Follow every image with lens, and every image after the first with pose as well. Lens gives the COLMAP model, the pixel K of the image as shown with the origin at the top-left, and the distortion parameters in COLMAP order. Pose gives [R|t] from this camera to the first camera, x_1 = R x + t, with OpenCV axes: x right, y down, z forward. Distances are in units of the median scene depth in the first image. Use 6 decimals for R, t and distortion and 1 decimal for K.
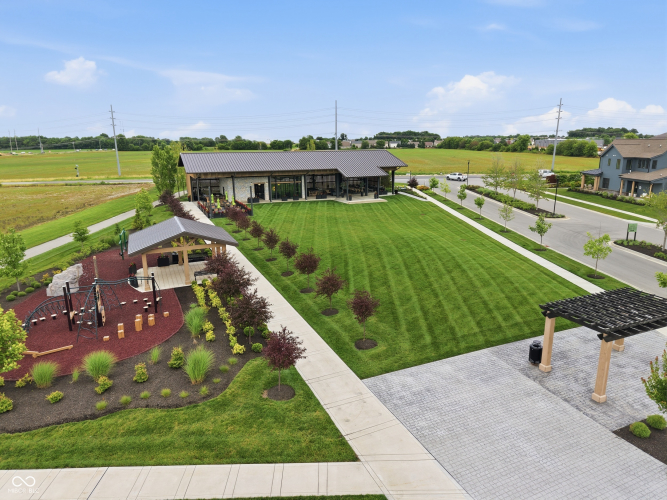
lens RADIAL K [[446.7, 0, 333.5], [0, 446.7, 250.0], [0, 0, 1]] dist [0.028942, -0.027730]
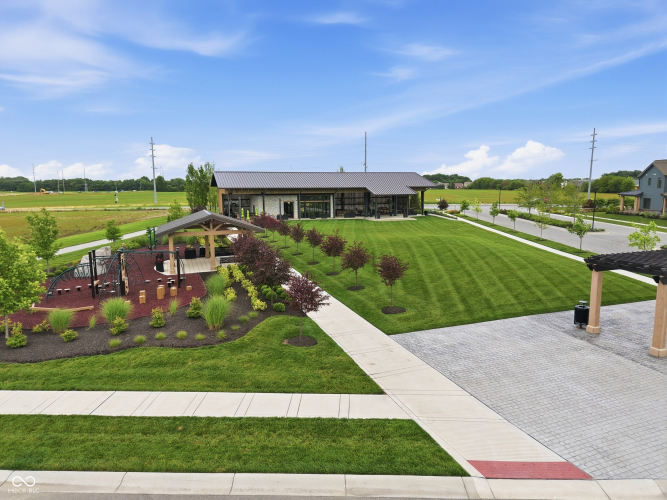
lens RADIAL K [[446.7, 0, 333.5], [0, 446.7, 250.0], [0, 0, 1]] dist [0.028942, -0.027730]
pose [[0.997840, 0.013135, -0.064361, 0.004645], [-0.019135, 0.995435, -0.093504, 0.161652], [0.062839, 0.094533, 0.993536, 0.042922]]
